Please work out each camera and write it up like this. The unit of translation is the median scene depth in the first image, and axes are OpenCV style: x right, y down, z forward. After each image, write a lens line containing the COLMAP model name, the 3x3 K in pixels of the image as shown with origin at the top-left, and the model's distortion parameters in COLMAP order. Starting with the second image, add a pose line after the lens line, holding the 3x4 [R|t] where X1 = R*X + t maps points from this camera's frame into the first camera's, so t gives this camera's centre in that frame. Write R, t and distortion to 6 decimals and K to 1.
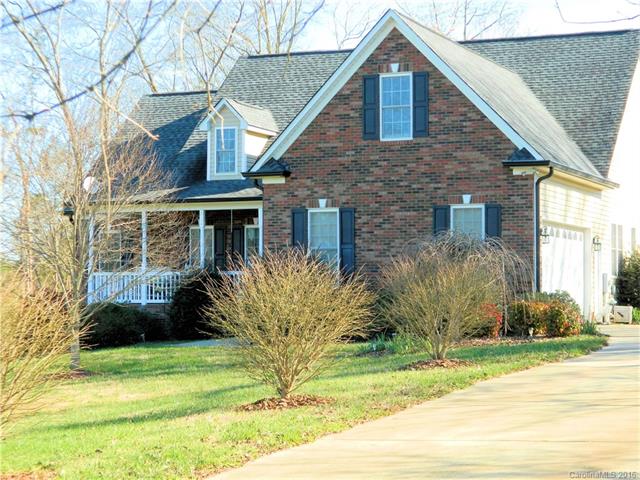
lens RADIAL K [[1539.8, 0, 320.1], [0, 1539.8, 240.3], [0, 0, 1]] dist [-0.097706, 0.000000]
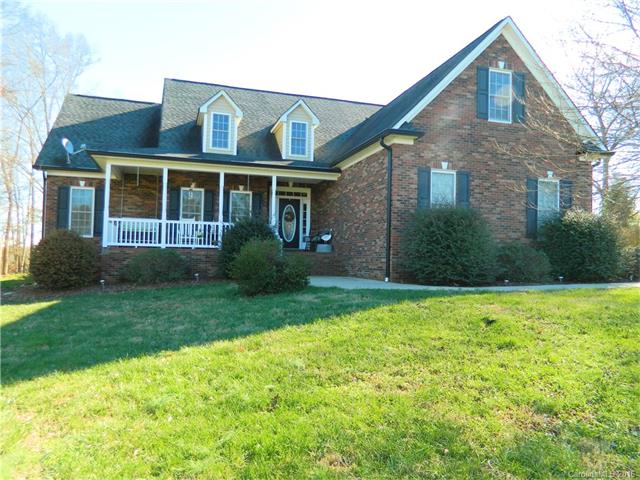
lens RADIAL K [[479.6, 0, 320.5], [0, 479.6, 240.0], [0, 0, 1]] dist [0.004079, 0.000426]
pose [[0.766248, 0.046869, 0.640833, -0.307819], [-0.046093, 0.998776, -0.017934, 0.044504], [-0.640890, -0.015796, 0.767470, 0.782876]]
